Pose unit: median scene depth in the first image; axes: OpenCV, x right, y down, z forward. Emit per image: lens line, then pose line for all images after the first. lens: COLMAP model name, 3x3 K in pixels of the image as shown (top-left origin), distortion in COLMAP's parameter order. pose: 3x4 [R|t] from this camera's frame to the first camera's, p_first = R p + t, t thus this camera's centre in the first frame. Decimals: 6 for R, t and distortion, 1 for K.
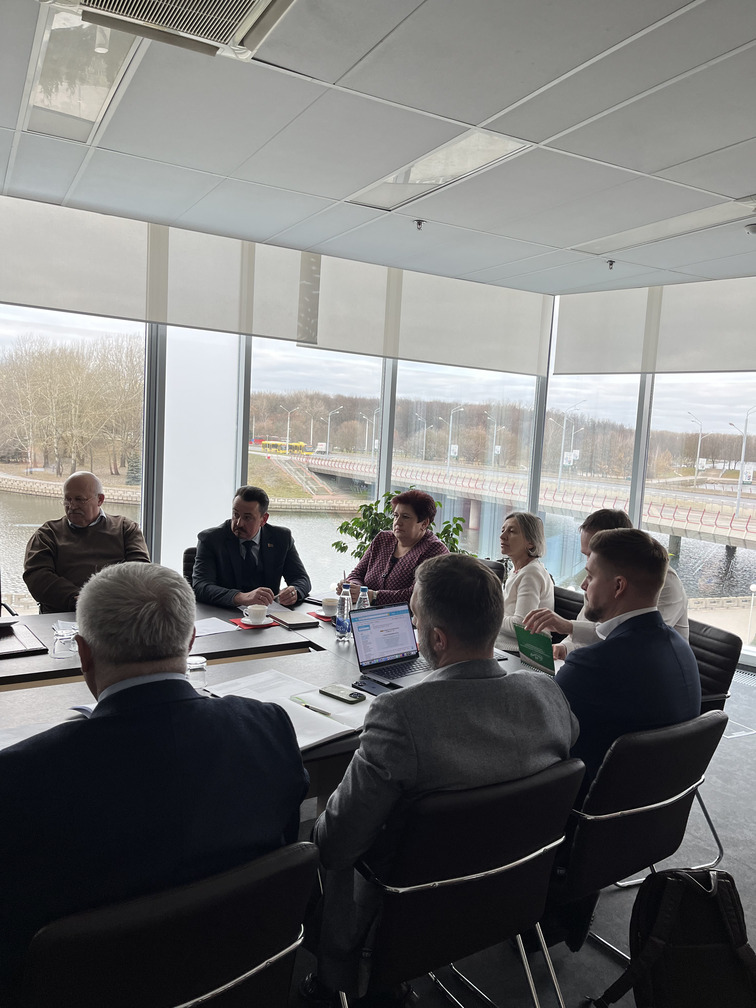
lens RADIAL K [[747.7, 0, 380.7], [0, 747.7, 498.4], [0, 0, 1]] dist [0.039808, -0.077739]
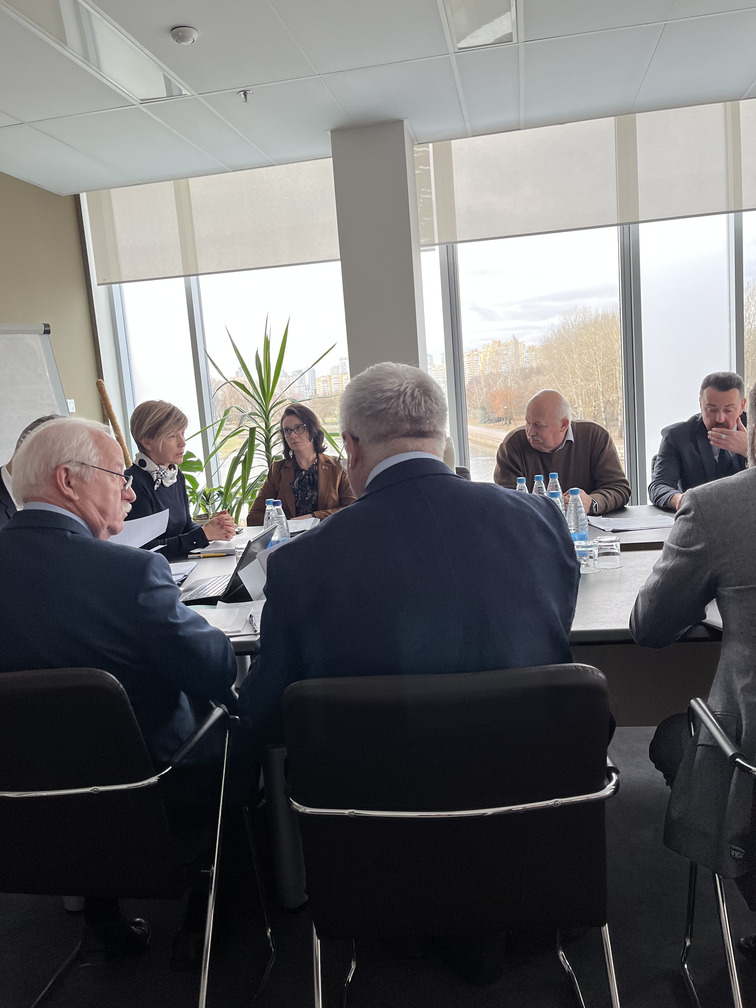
lens RADIAL K [[747.7, 0, 380.7], [0, 747.7, 498.4], [0, 0, 1]] dist [0.039808, -0.077739]
pose [[0.758911, -0.027628, -0.650608, 0.064226], [0.059397, 0.997872, 0.026910, 0.063051], [0.648480, -0.059066, 0.758937, 0.058302]]
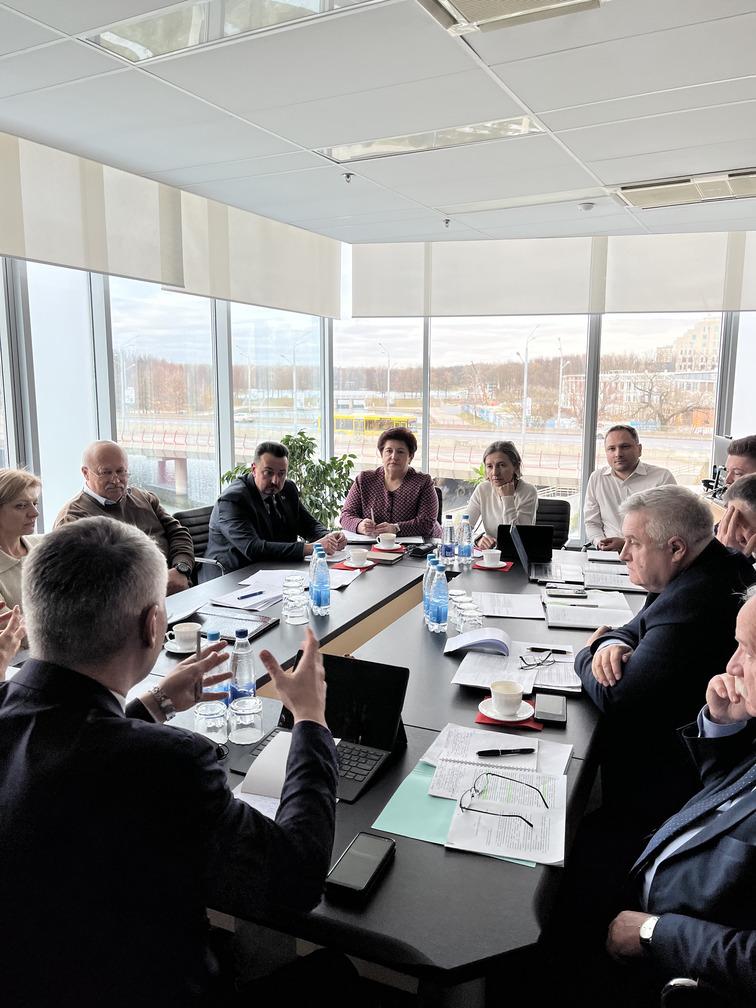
lens RADIAL K [[748.9, 0, 378.0], [0, 748.9, 504.0], [0, 0, 1]] dist [0.044318, -0.079621]
pose [[0.830015, -0.137582, 0.540506, -0.439148], [0.087374, 0.989207, 0.117622, -0.027558], [-0.550855, -0.050401, 0.833078, 0.067256]]
